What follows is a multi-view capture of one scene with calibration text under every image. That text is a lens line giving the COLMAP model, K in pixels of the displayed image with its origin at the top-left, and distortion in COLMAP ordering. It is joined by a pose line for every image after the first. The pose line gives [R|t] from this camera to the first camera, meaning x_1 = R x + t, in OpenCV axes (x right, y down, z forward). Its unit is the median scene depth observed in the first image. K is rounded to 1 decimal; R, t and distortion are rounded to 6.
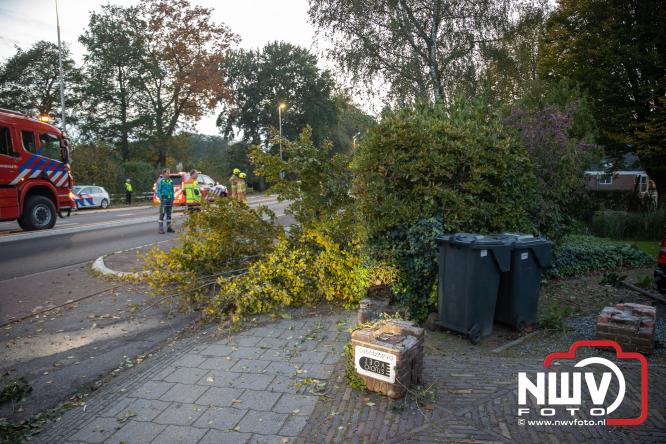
lens RADIAL K [[463.4, 0, 332.2], [0, 463.4, 211.9], [0, 0, 1]] dist [-0.072381, 0.045442]
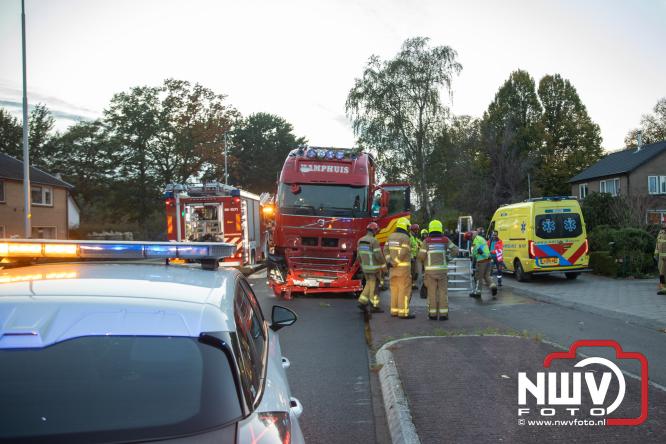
lens RADIAL K [[563.9, 0, 389.9], [0, 563.9, 211.0], [0, 0, 1]] dist [-0.084889, 0.078155]
pose [[0.960359, -0.008038, 0.278651, -0.229079], [0.036466, 0.994617, -0.096991, 0.029399], [-0.276371, 0.103308, 0.955482, -0.477942]]
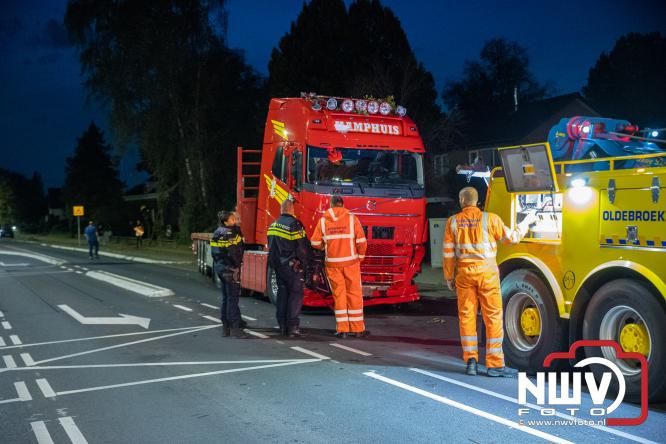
lens RADIAL K [[843.8, 0, 332.9], [0, 843.8, 218.1], [0, 0, 1]] dist [0.102484, 0.000000]
pose [[0.797913, -0.030018, 0.602025, -0.360866], [0.074788, 0.995972, -0.049462, 0.025046], [-0.598116, 0.084491, 0.796944, -0.429370]]
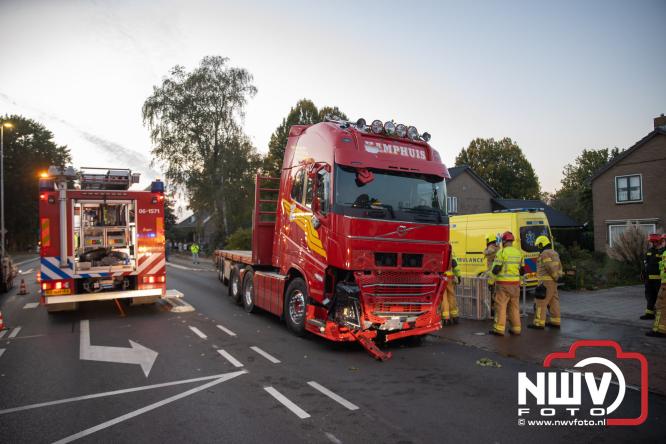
lens RADIAL K [[463.4, 0, 331.3], [0, 463.4, 219.2], [0, 0, 1]] dist [-0.072381, 0.045442]
pose [[0.751173, 0.018222, 0.659854, -0.295944], [0.056053, 0.994248, -0.091267, 0.016478], [-0.657721, 0.105544, 0.745830, -0.311567]]
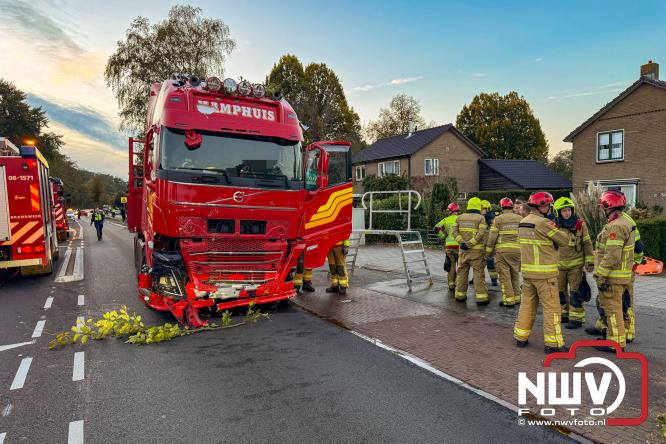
lens RADIAL K [[477.0, 0, 333.3], [0, 477.0, 231.2], [0, 0, 1]] dist [0.061804, -0.059359]
pose [[0.766982, -0.054660, 0.639336, -0.255730], [0.066194, 0.997789, 0.005896, 0.019425], [-0.638245, 0.037798, 0.768905, -0.344669]]
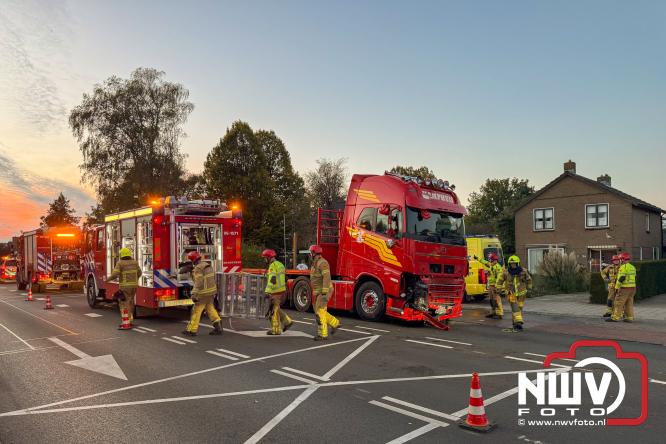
lens RADIAL K [[477.0, 0, 334.4], [0, 477.0, 248.5], [0, 0, 1]] dist [0.061804, -0.059359]
pose [[0.590966, 0.014022, 0.806575, -0.397753], [0.061255, 0.996182, -0.062198, 0.018373], [-0.804368, 0.086164, 0.587851, -0.310790]]
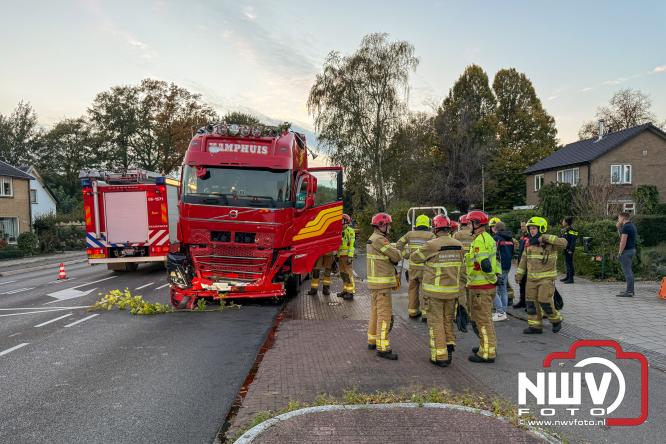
lens RADIAL K [[477.0, 0, 331.6], [0, 477.0, 239.6], [0, 0, 1]] dist [0.061804, -0.059359]
pose [[0.973619, -0.025296, 0.226772, -0.192419], [0.031115, 0.999271, -0.022120, 0.023255], [-0.226047, 0.028592, 0.973697, -0.405825]]
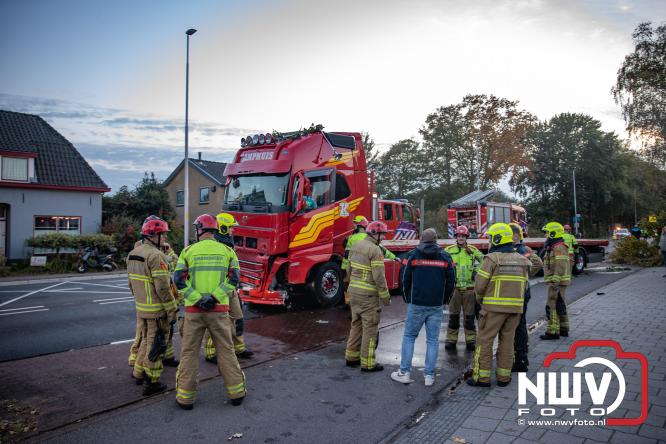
lens RADIAL K [[463.4, 0, 322.9], [0, 463.4, 217.9], [0, 0, 1]] dist [-0.072381, 0.045442]
pose [[0.861506, -0.012846, -0.507585, -0.069301], [-0.033248, 0.996107, -0.081641, 0.021583], [0.506657, 0.087210, 0.857725, -0.359094]]
